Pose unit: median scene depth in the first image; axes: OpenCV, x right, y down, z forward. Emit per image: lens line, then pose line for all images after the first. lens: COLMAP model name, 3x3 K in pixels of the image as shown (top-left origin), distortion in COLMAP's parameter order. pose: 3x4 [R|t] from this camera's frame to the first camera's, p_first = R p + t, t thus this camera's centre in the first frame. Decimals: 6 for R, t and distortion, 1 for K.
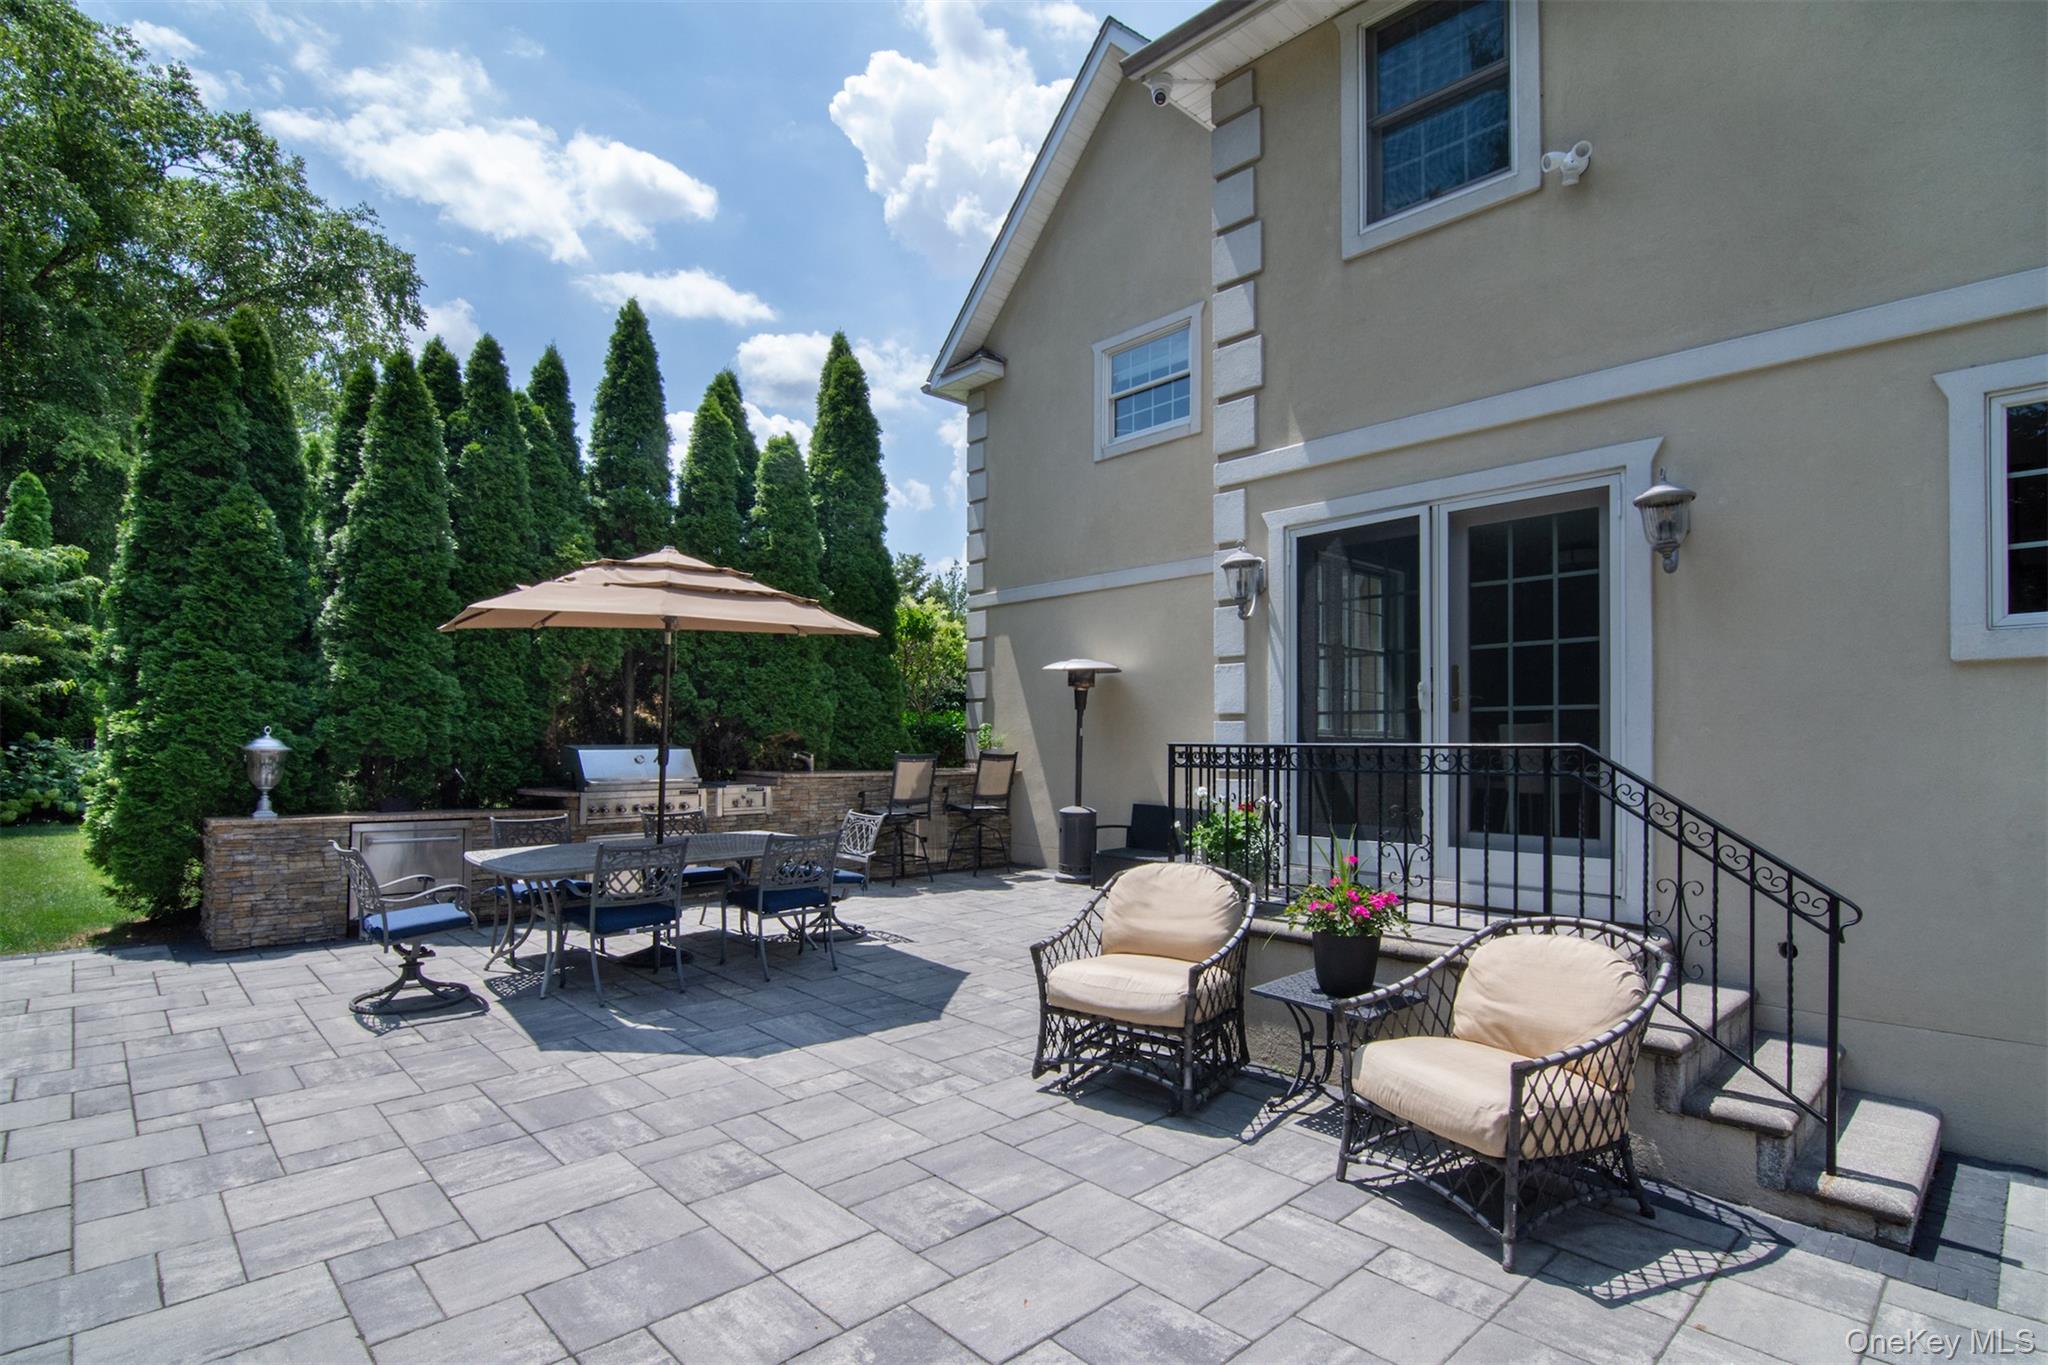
lens RADIAL K [[1018.6, 0, 1024.6], [0, 1018.6, 741.2], [0, 0, 1]] dist [-0.025014, 0.000075]
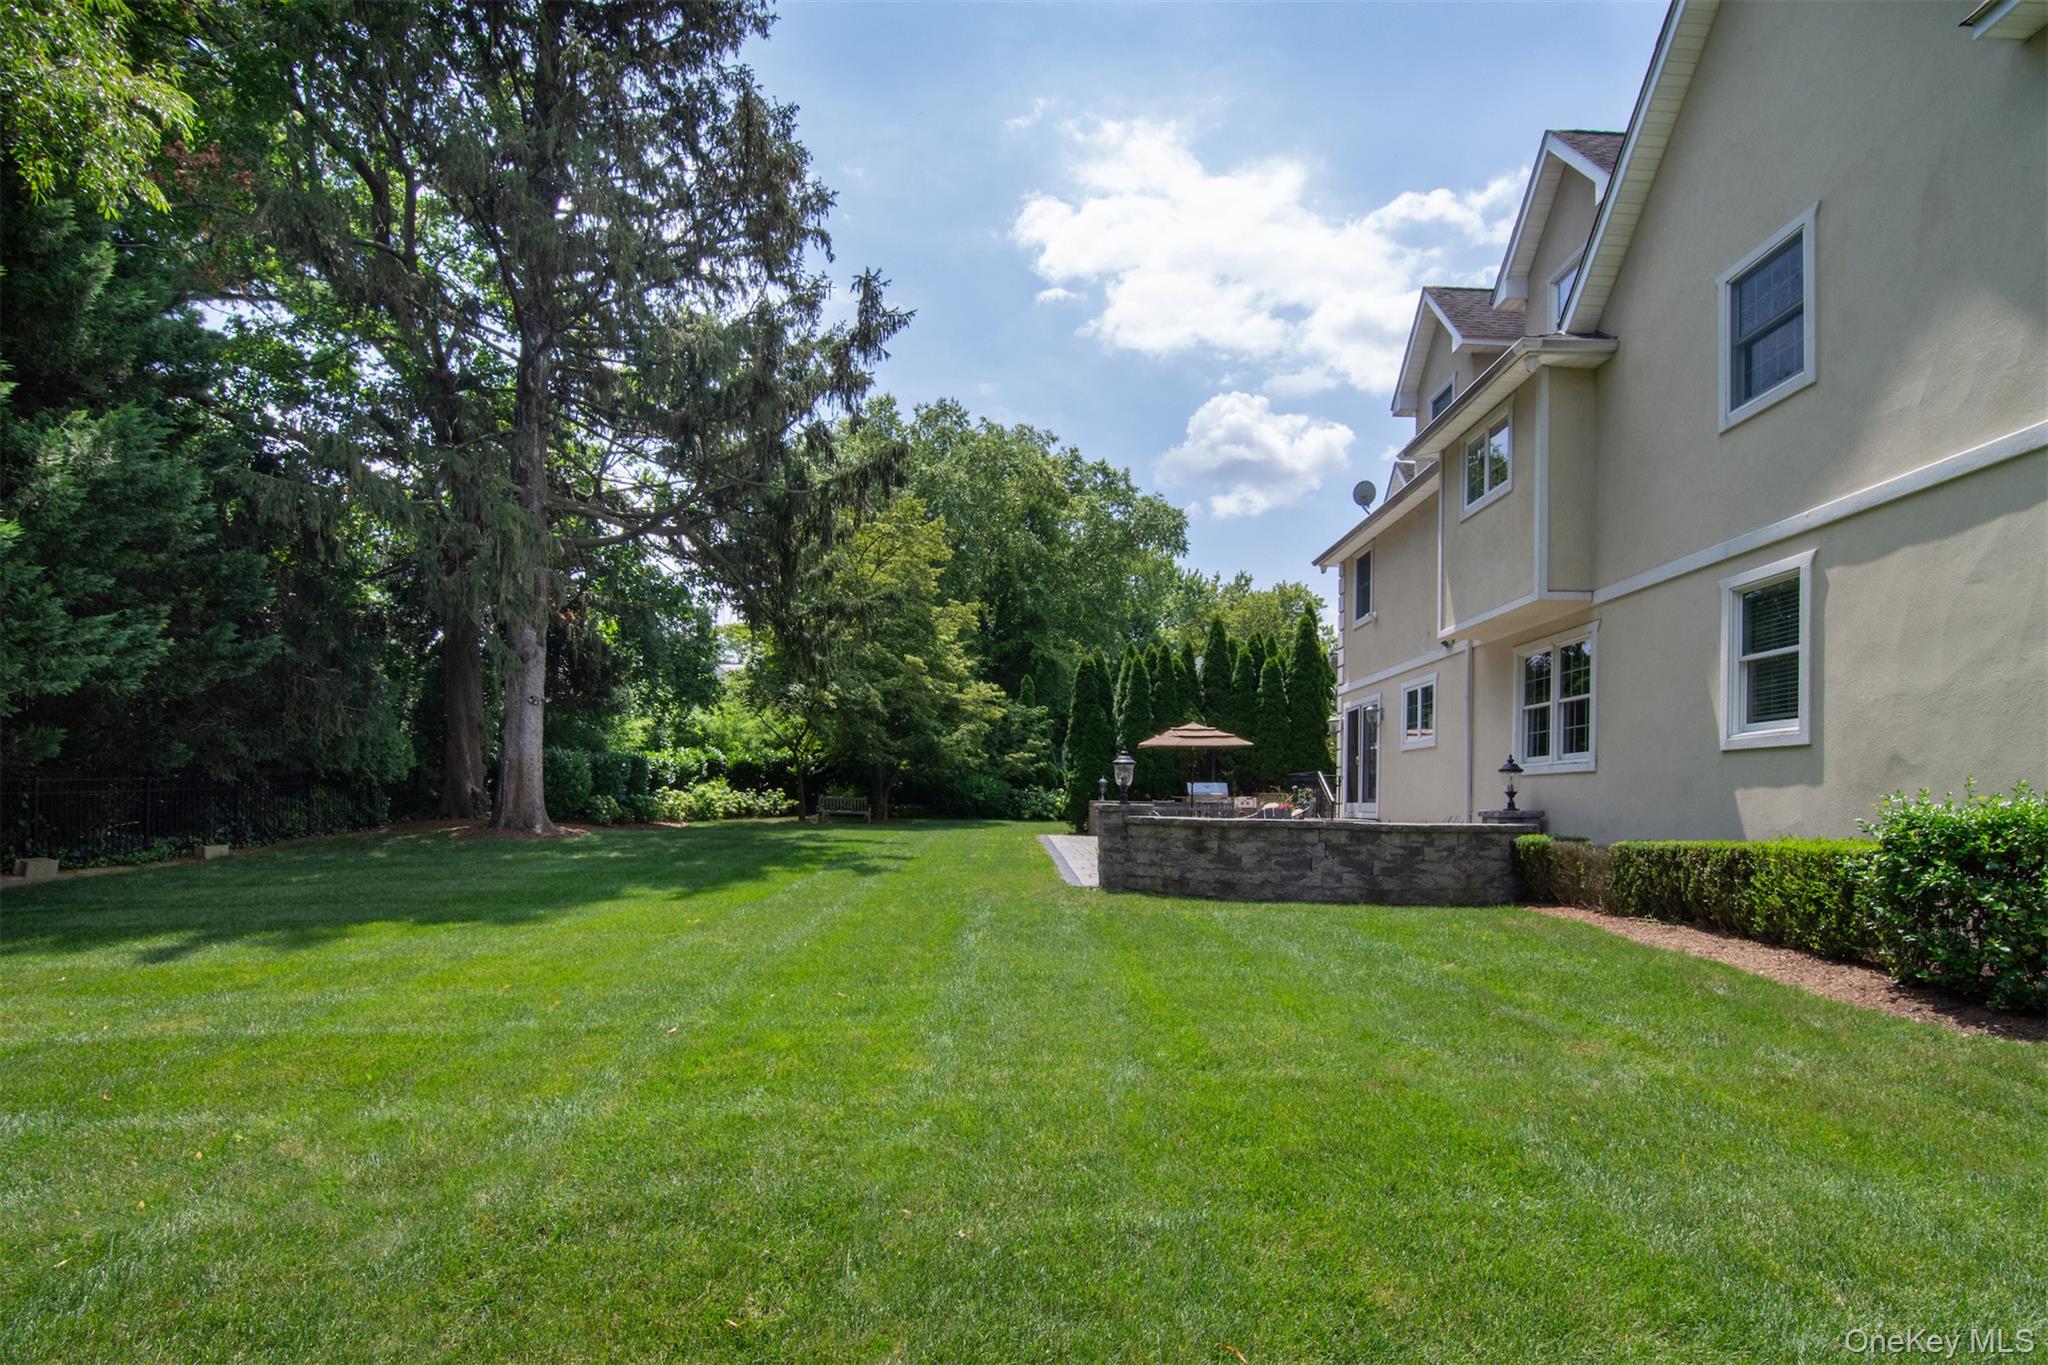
lens RADIAL K [[1018.6, 0, 1024.6], [0, 1018.6, 741.2], [0, 0, 1]] dist [-0.025014, 0.000075]
pose [[0.733769, -0.043067, -0.678033, 1.307439], [0.001835, 0.998111, -0.061412, 0.074974], [0.679397, 0.043818, 0.732462, -1.608517]]
